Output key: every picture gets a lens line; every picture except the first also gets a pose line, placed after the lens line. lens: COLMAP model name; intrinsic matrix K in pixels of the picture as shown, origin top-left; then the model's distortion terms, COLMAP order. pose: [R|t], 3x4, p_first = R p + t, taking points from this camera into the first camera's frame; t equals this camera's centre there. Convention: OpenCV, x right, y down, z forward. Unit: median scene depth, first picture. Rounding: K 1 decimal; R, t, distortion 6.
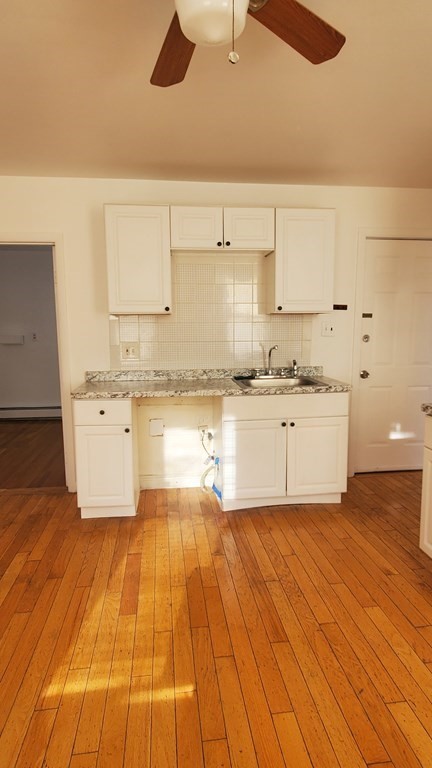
lens RADIAL K [[443.2, 0, 218.1], [0, 443.2, 388.7], [0, 0, 1]] dist [0.002334, 0.003203]
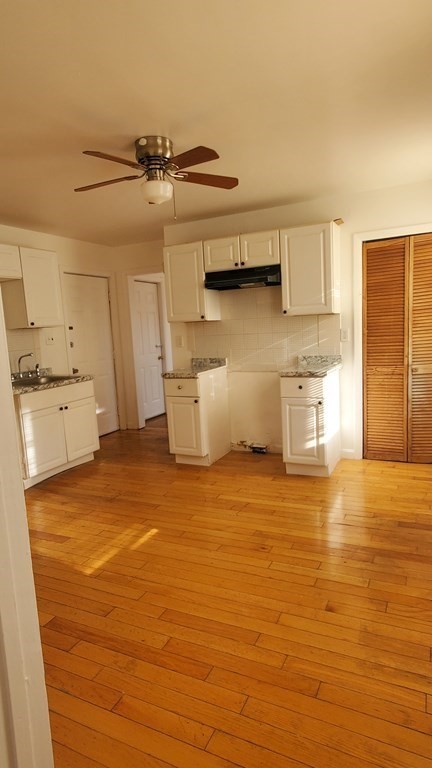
lens RADIAL K [[443.2, 0, 218.1], [0, 443.2, 388.7], [0, 0, 1]] dist [0.002334, 0.003203]
pose [[0.545298, -0.137663, 0.826861, -0.732463], [0.165852, 0.984640, 0.054556, 0.026475], [-0.821671, 0.107388, 0.559755, -0.164602]]
